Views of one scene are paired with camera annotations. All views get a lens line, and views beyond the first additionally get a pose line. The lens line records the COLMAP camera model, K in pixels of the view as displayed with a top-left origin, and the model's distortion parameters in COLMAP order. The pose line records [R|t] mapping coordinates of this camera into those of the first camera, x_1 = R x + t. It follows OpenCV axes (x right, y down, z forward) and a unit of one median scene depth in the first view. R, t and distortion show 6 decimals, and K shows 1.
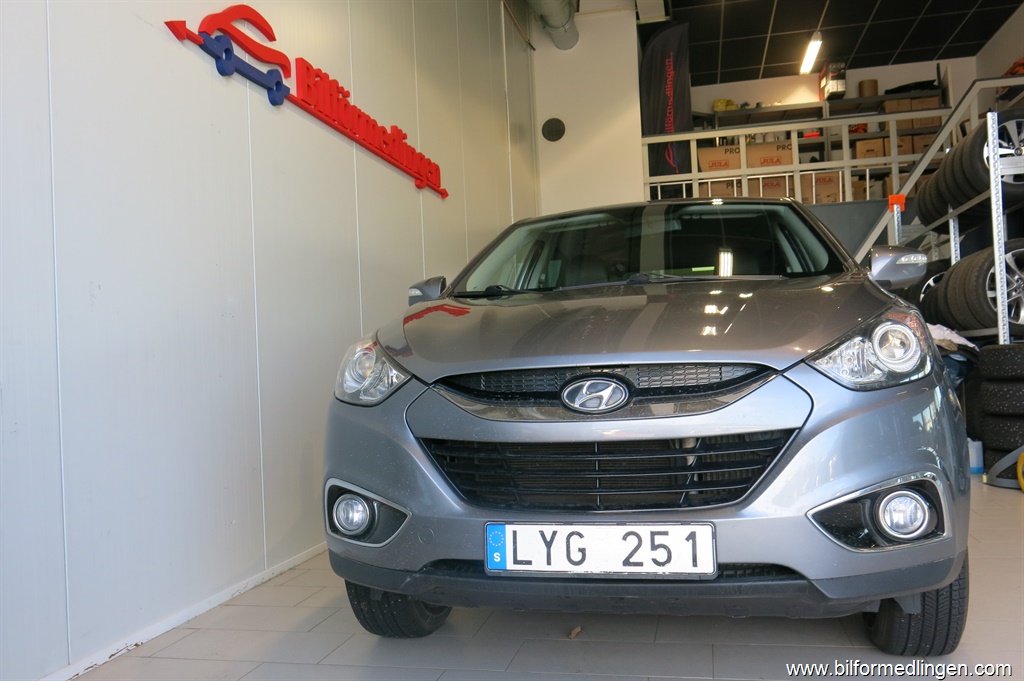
lens RADIAL K [[862.6, 0, 512.8], [0, 862.6, 343.2], [0, 0, 1]] dist [-0.026013, 0.016269]
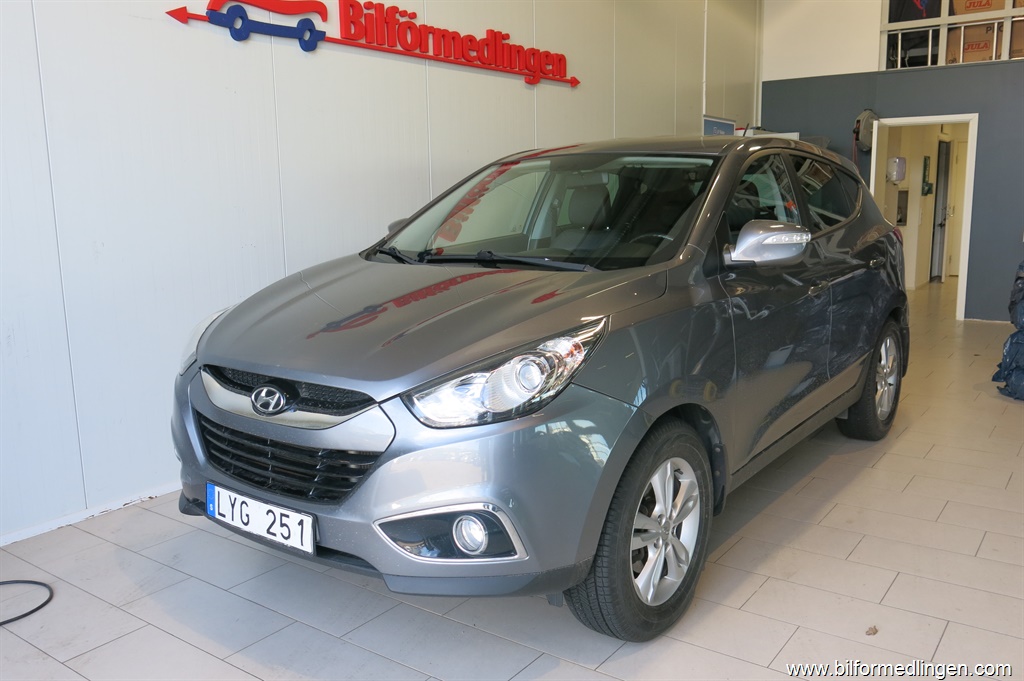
lens RADIAL K [[862.6, 0, 510.0], [0, 862.6, 343.9], [0, 0, 1]] dist [-0.026013, 0.016269]
pose [[0.917486, 0.094806, -0.386304, 0.480909], [-0.011121, 0.976915, 0.213339, -0.156163], [0.397611, -0.191440, 0.897361, 0.012481]]
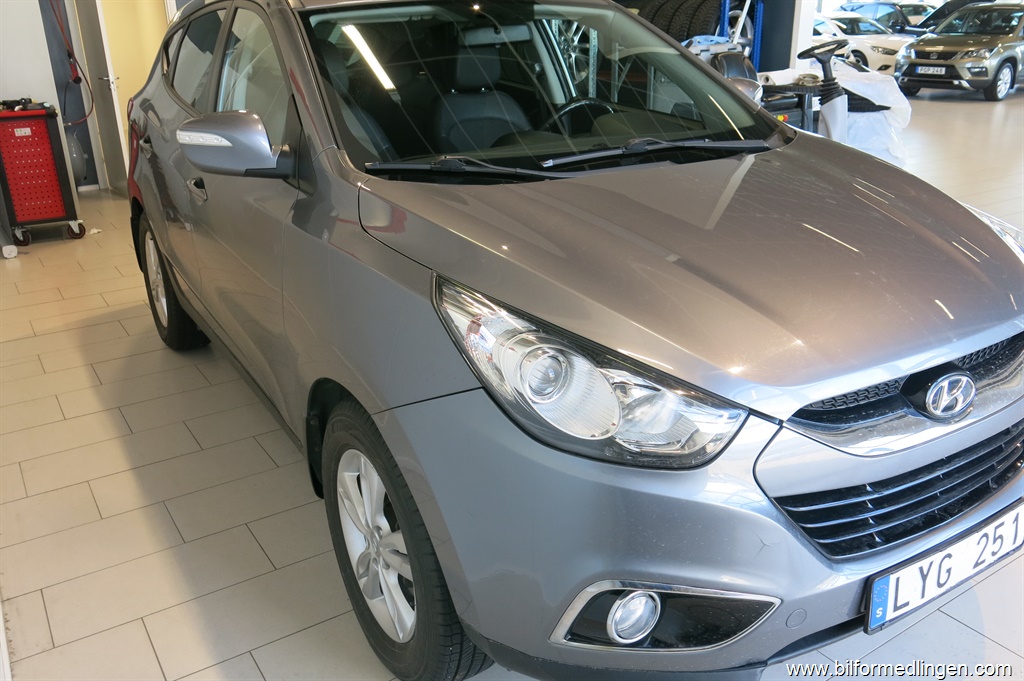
lens RADIAL K [[862.6, 0, 509.4], [0, 862.6, 339.3], [0, 0, 1]] dist [-0.026013, 0.016269]
pose [[0.696903, -0.233503, 0.678088, -0.398750], [-0.043131, 0.930153, 0.364631, -0.145062], [-0.715868, -0.283359, 0.638155, 0.425538]]
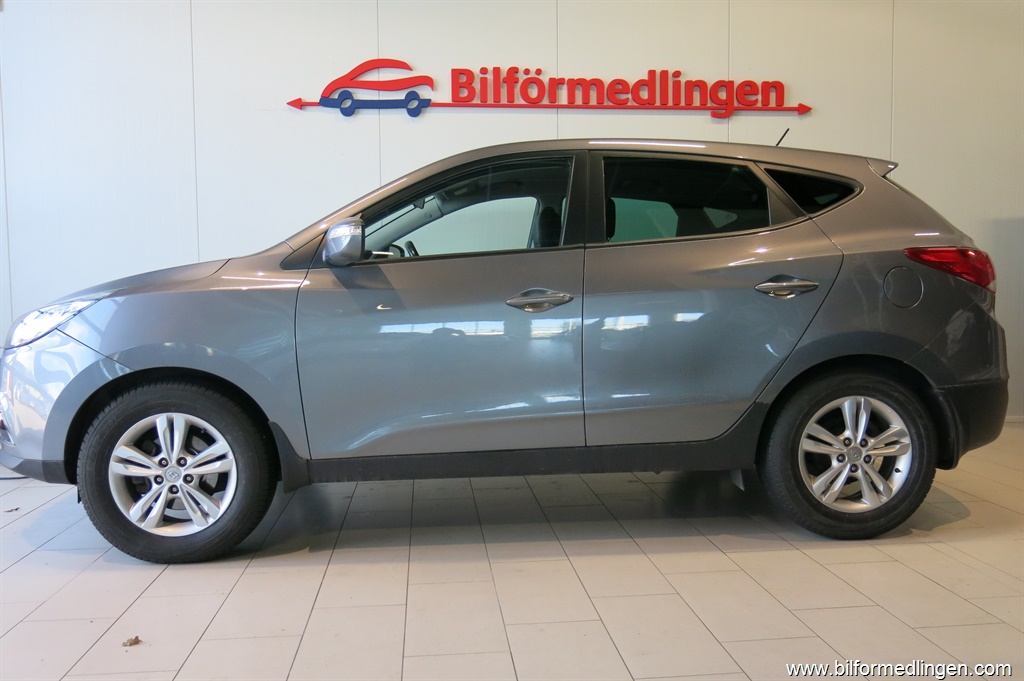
lens RADIAL K [[862.6, 0, 508.1], [0, 862.6, 356.7], [0, 0, 1]] dist [-0.026013, 0.016269]
pose [[0.311059, 0.113538, -0.943584, 1.239102], [0.022990, 0.991649, 0.126900, -0.068056], [0.950112, -0.061166, 0.305851, 0.747853]]
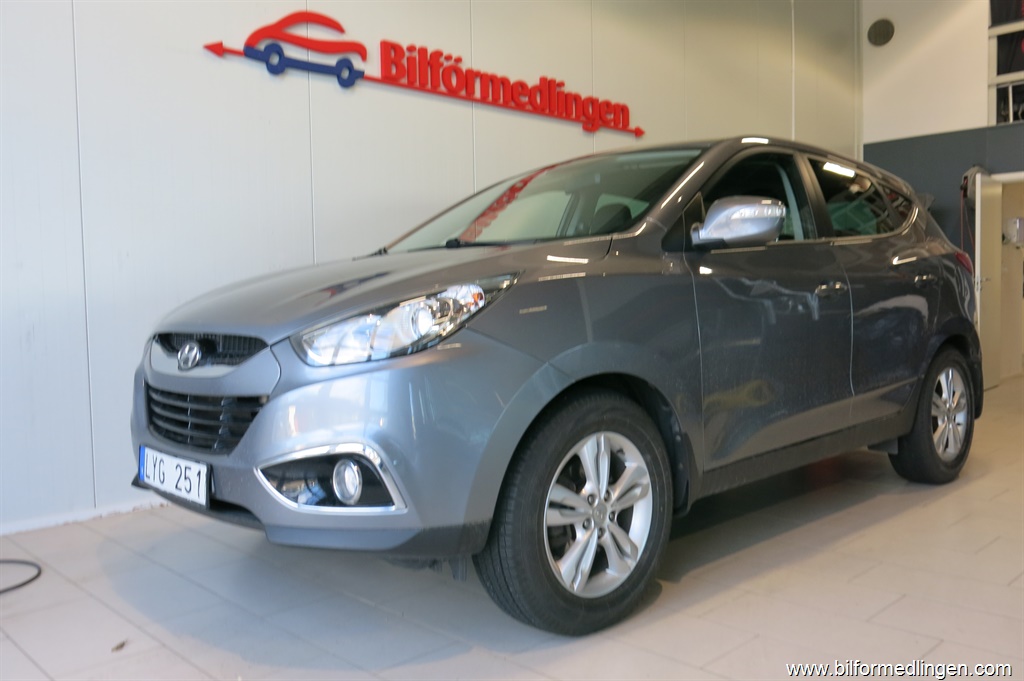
lens RADIAL K [[862.6, 0, 513.4], [0, 862.6, 345.5], [0, 0, 1]] dist [-0.026013, 0.016269]
pose [[0.840161, 0.054529, -0.539589, 0.629011], [-0.001591, 0.995176, 0.098092, -0.042607], [0.542334, -0.081554, 0.836195, 0.107697]]
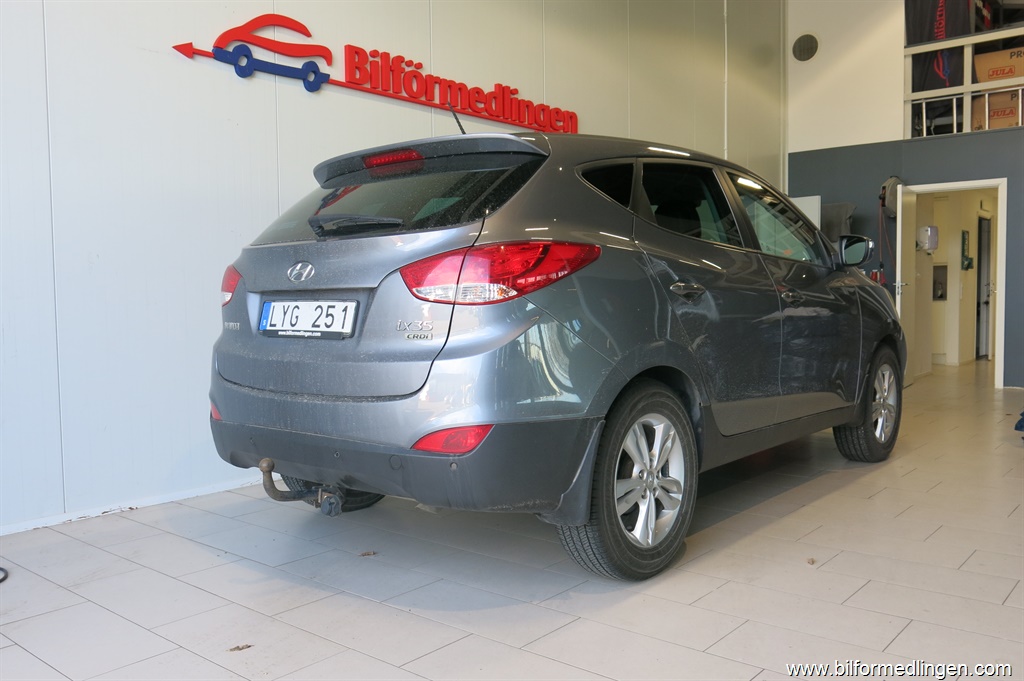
lens RADIAL K [[862.6, 0, 510.7], [0, 862.6, 344.1], [0, 0, 1]] dist [-0.026013, 0.016269]
pose [[0.887893, 0.056868, -0.456522, 0.581786], [-0.012814, 0.995003, 0.099024, -0.052695], [0.459872, -0.082073, 0.884184, 0.040343]]
